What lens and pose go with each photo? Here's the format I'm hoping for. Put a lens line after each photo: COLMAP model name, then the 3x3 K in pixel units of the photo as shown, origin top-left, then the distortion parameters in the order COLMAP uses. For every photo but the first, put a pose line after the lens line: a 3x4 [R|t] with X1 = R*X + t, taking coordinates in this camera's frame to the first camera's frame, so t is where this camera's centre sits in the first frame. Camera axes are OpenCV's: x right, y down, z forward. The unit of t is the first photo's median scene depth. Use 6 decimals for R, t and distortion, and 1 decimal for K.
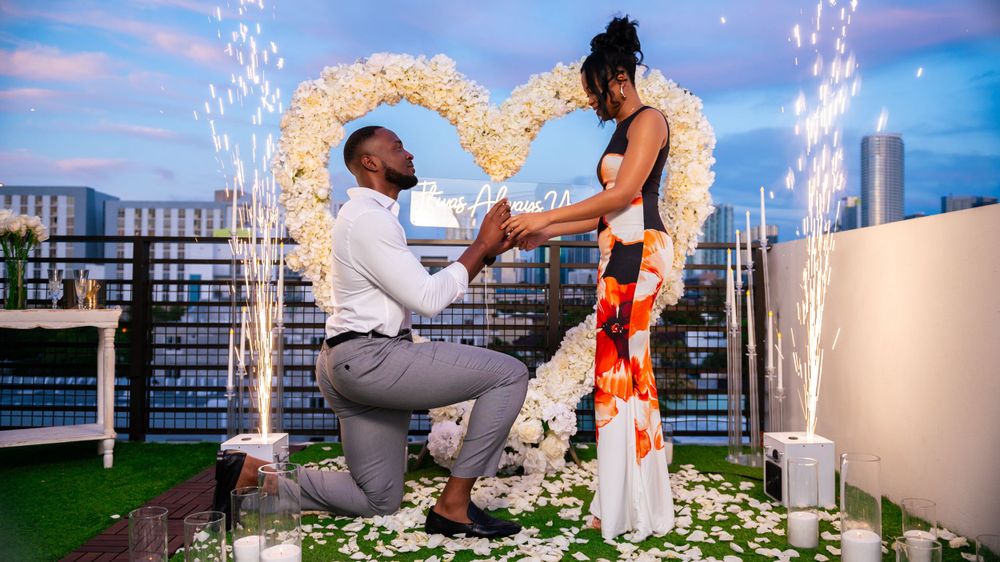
lens RADIAL K [[708.1, 0, 500.0], [0, 708.1, 281.0], [0, 0, 1]] dist [-0.013006, -0.006661]
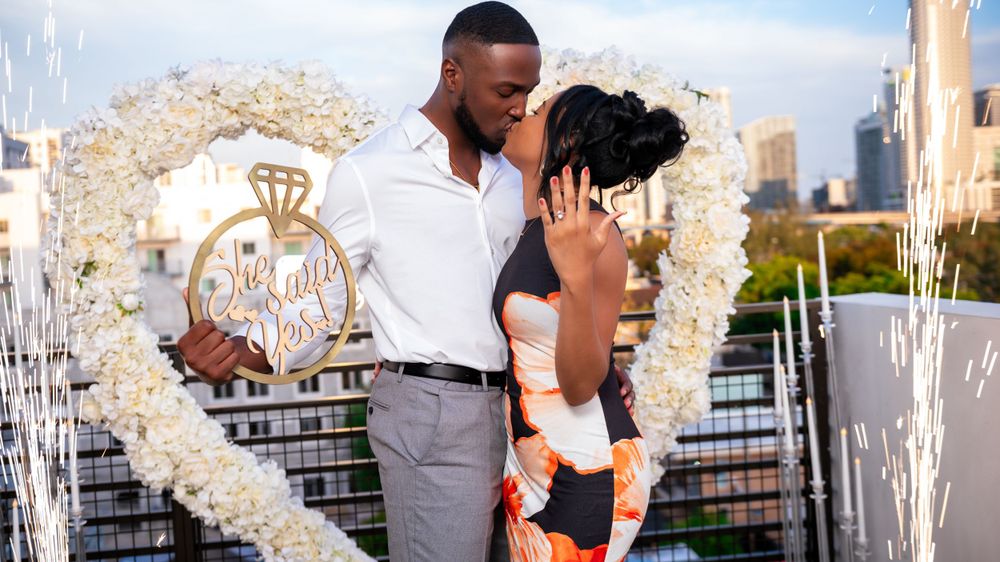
lens RADIAL K [[1065.2, 0, 494.5], [0, 1065.2, 281.7], [0, 0, 1]] dist [-0.002168, 0.013941]
pose [[0.993271, -0.068649, 0.093275, -0.024095], [0.063066, 0.996110, 0.061542, -0.185900], [-0.097137, -0.055246, 0.993737, 0.058005]]
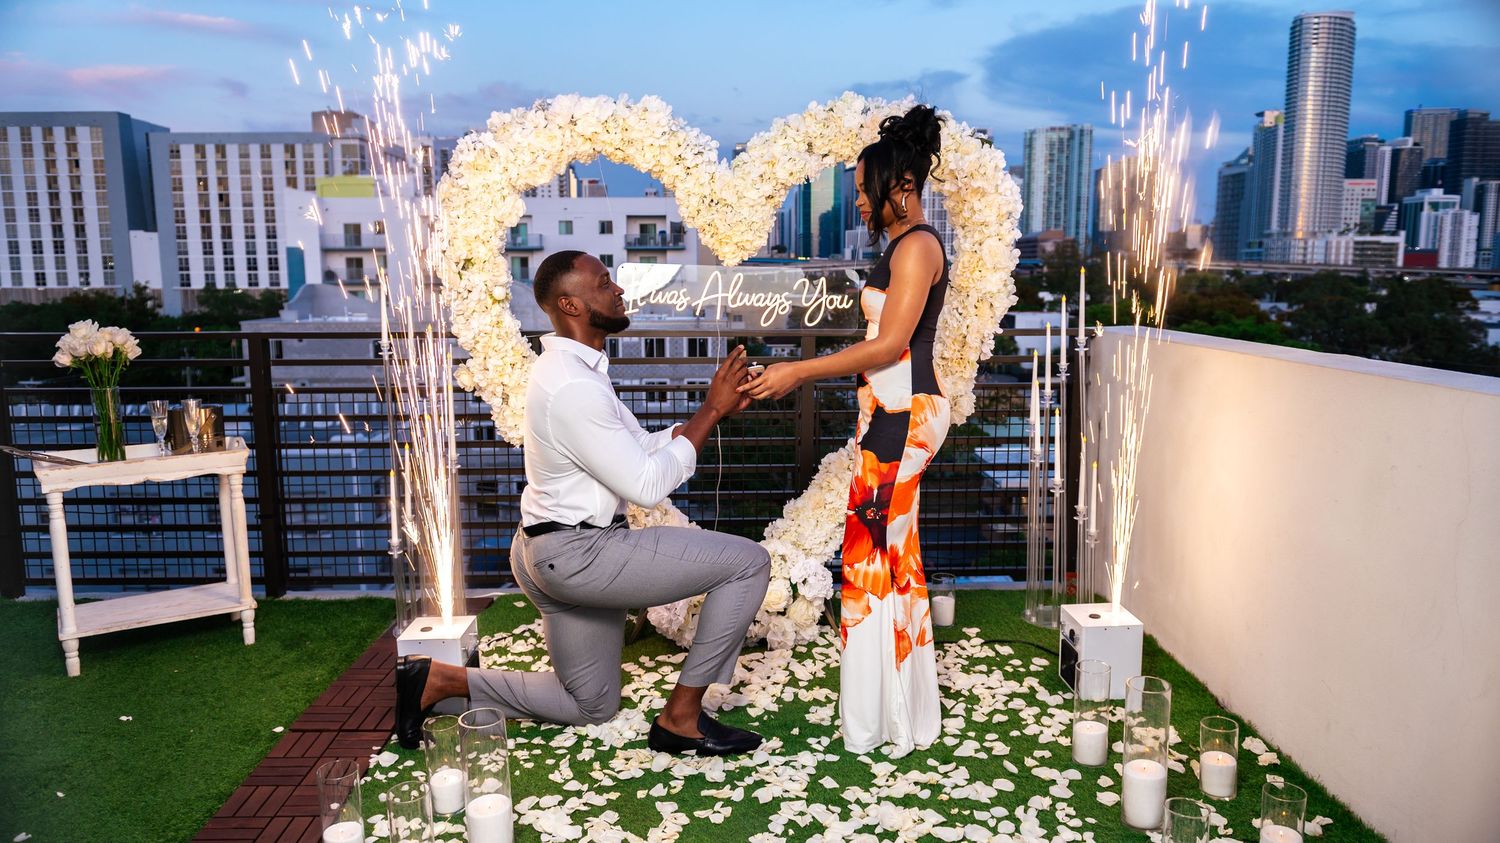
lens RADIAL K [[1030.2, 0, 750.0], [0, 1030.2, 421.5], [0, 0, 1]] dist [-0.007766, -0.008967]
pose [[0.999924, -0.011715, 0.003871, 0.012099], [0.010886, 0.985355, 0.170167, -0.180424], [-0.005808, -0.170112, 0.985408, -0.116932]]
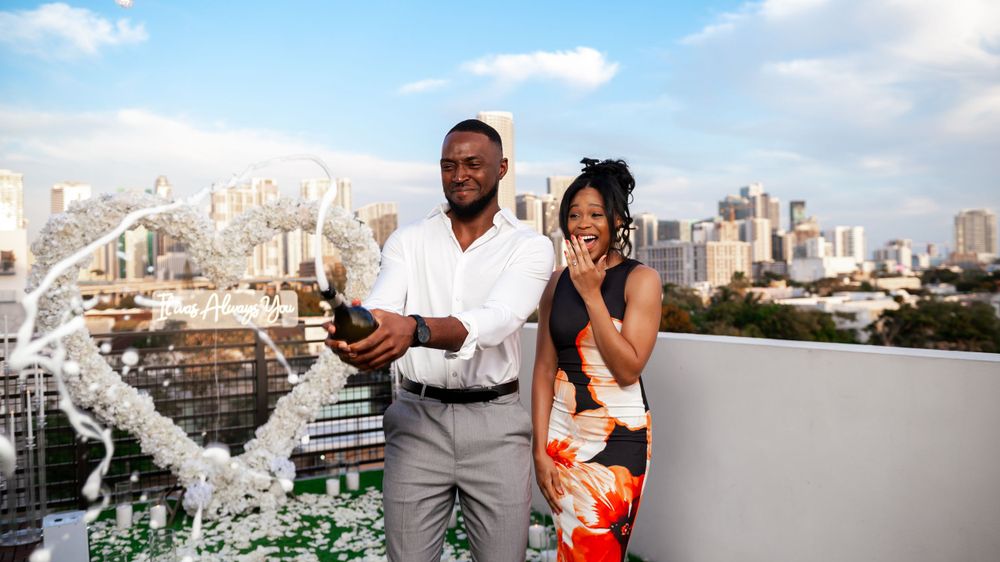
lens RADIAL K [[808.5, 0, 499.6], [0, 808.5, 276.3], [0, 0, 1]] dist [-0.018181, -0.004567]
pose [[0.877517, -0.026751, 0.478800, -0.289902], [0.019235, 0.999603, 0.020597, -0.206067], [-0.479160, -0.008865, 0.877683, -0.587966]]
